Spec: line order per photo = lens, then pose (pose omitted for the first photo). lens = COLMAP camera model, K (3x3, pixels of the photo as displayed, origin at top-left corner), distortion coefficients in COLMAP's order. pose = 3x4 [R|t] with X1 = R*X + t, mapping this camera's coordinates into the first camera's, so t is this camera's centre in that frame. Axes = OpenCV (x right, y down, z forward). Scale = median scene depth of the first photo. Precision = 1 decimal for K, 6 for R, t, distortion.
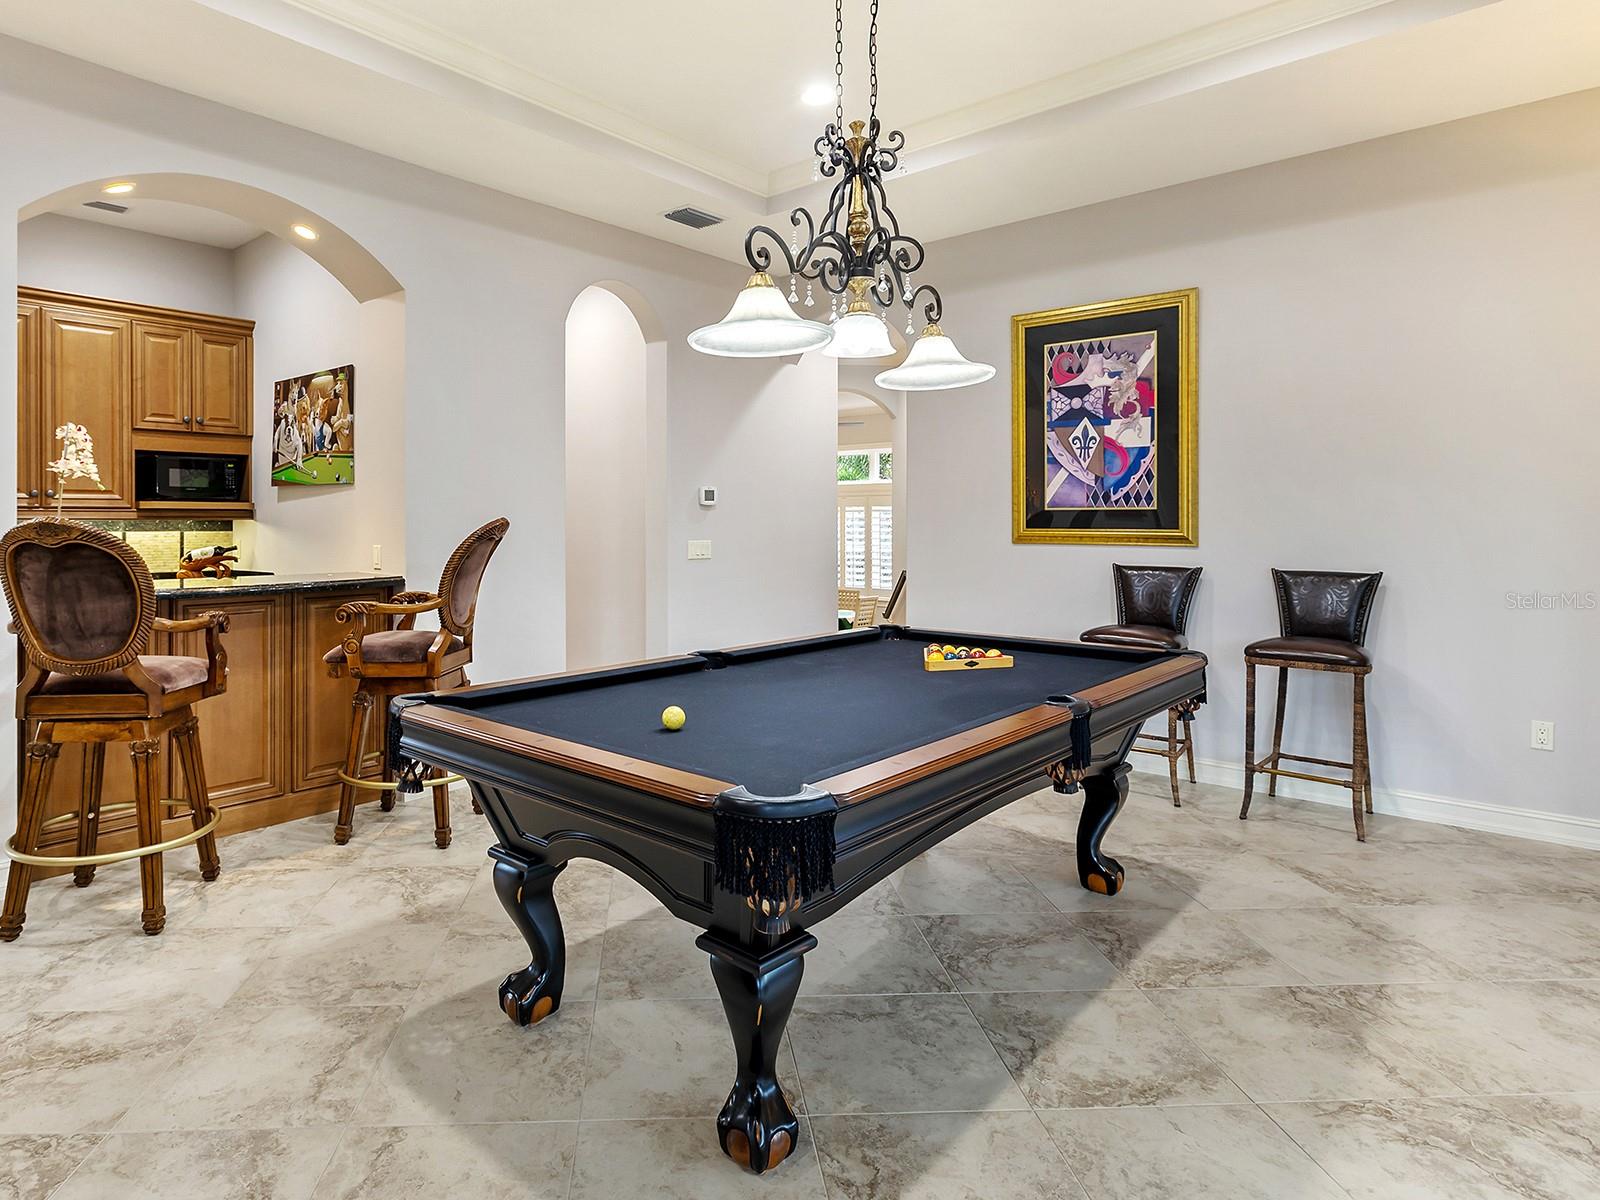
lens RADIAL K [[917.6, 0, 699.0], [0, 917.6, 518.3], [0, 0, 1]] dist [-0.006144, 0.000091]
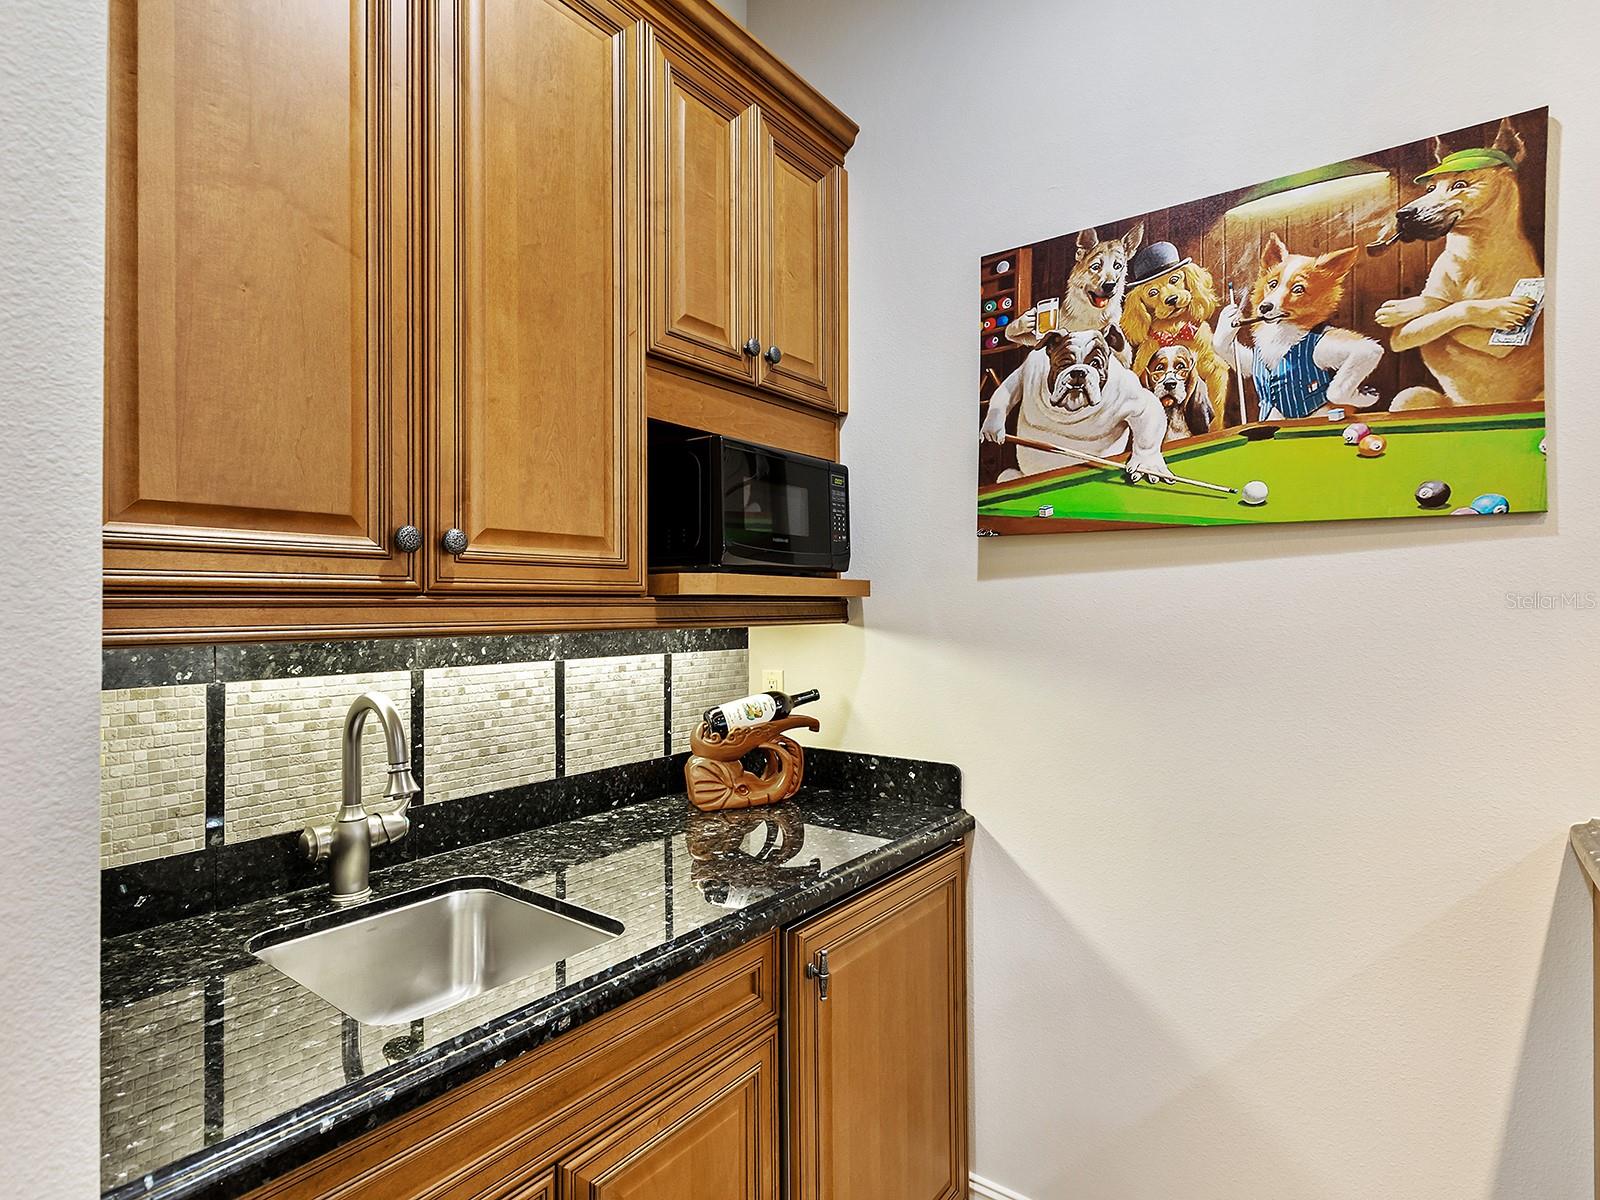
lens RADIAL K [[825.9, 0, 798.6], [0, 825.9, 603.2], [0, 0, 1]] dist [0.004294, 0.000426]
pose [[0.994006, -0.001057, 0.109322, -0.600743], [0.001090, 0.999999, -0.000237, -0.007957], [-0.109321, 0.000355, 0.994006, 0.705140]]
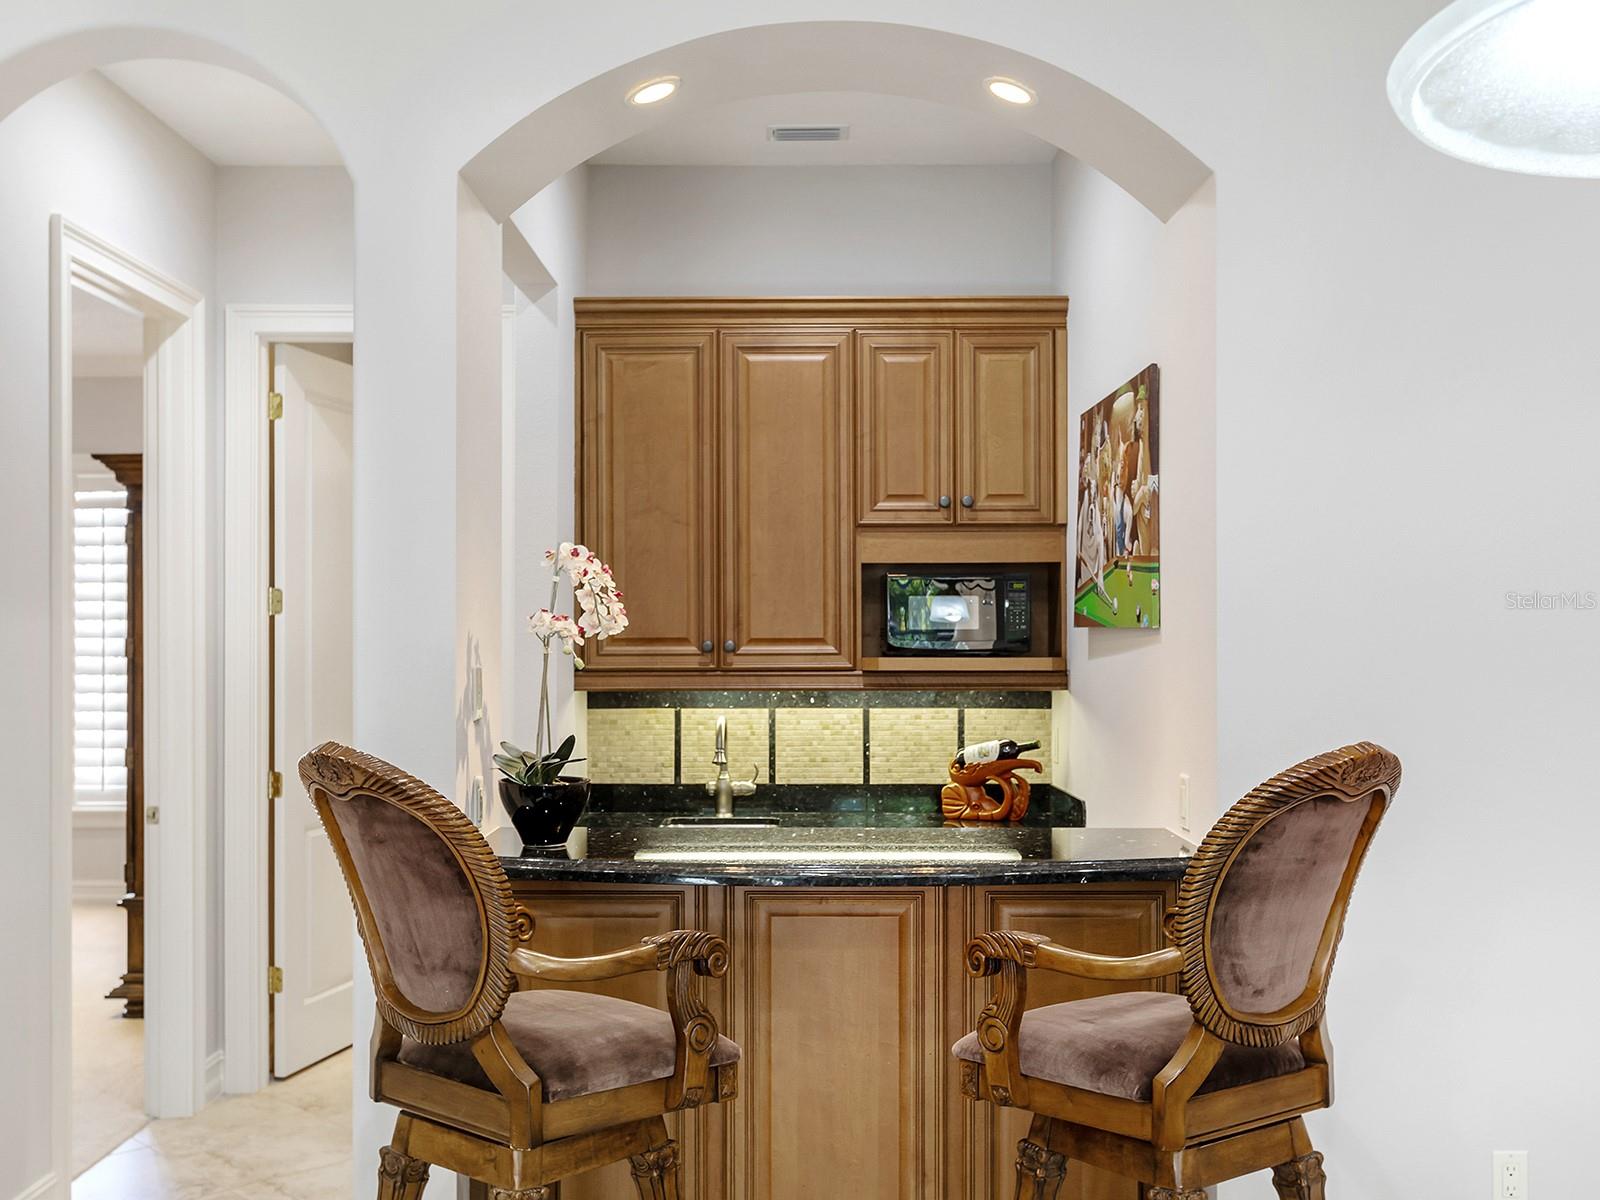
lens RADIAL K [[1661.5, 0, 803.1], [0, 1661.5, 613.5], [0, 0, 1]] dist [-0.000371, 0.000000]
pose [[0.681519, -0.009300, -0.731742, 0.092005], [0.002817, 0.999945, -0.010086, -0.035049], [0.731795, 0.004813, 0.681507, 0.296365]]
